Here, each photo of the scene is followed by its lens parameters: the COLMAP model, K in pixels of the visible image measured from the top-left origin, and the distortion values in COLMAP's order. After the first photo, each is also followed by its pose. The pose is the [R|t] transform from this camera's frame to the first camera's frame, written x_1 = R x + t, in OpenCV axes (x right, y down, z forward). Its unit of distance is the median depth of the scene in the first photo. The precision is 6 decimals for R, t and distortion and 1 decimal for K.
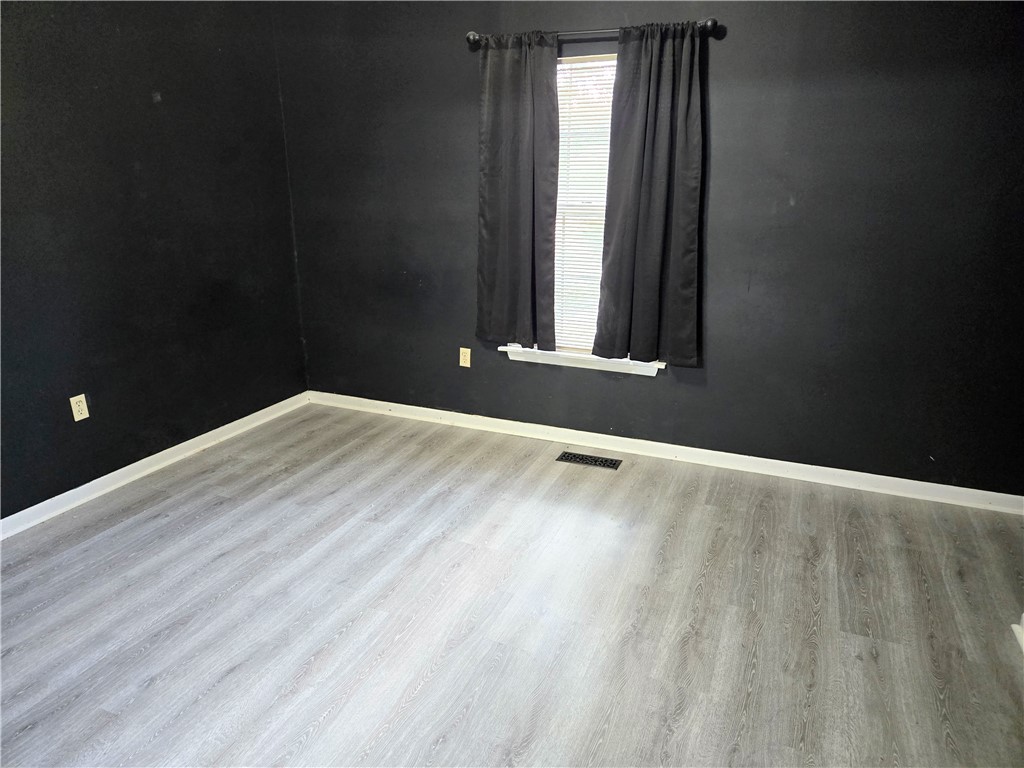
lens RADIAL K [[677.0, 0, 512.0], [0, 677.0, 384.0], [0, 0, 1]] dist [0.081988, -0.067236]
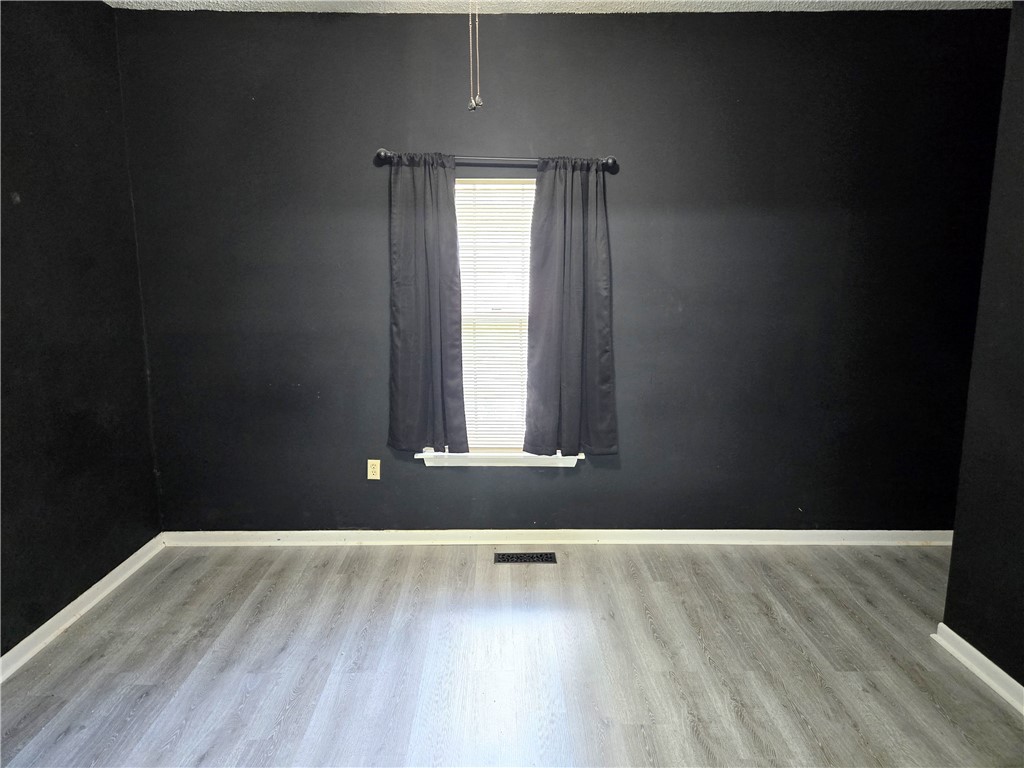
lens RADIAL K [[677.0, 0, 512.0], [0, 677.0, 384.0], [0, 0, 1]] dist [0.081988, -0.067236]
pose [[0.914076, -0.066667, 0.400025, -0.308708], [0.116677, 0.987922, -0.101969, -0.044253], [-0.388396, 0.139881, 0.910814, 0.056662]]
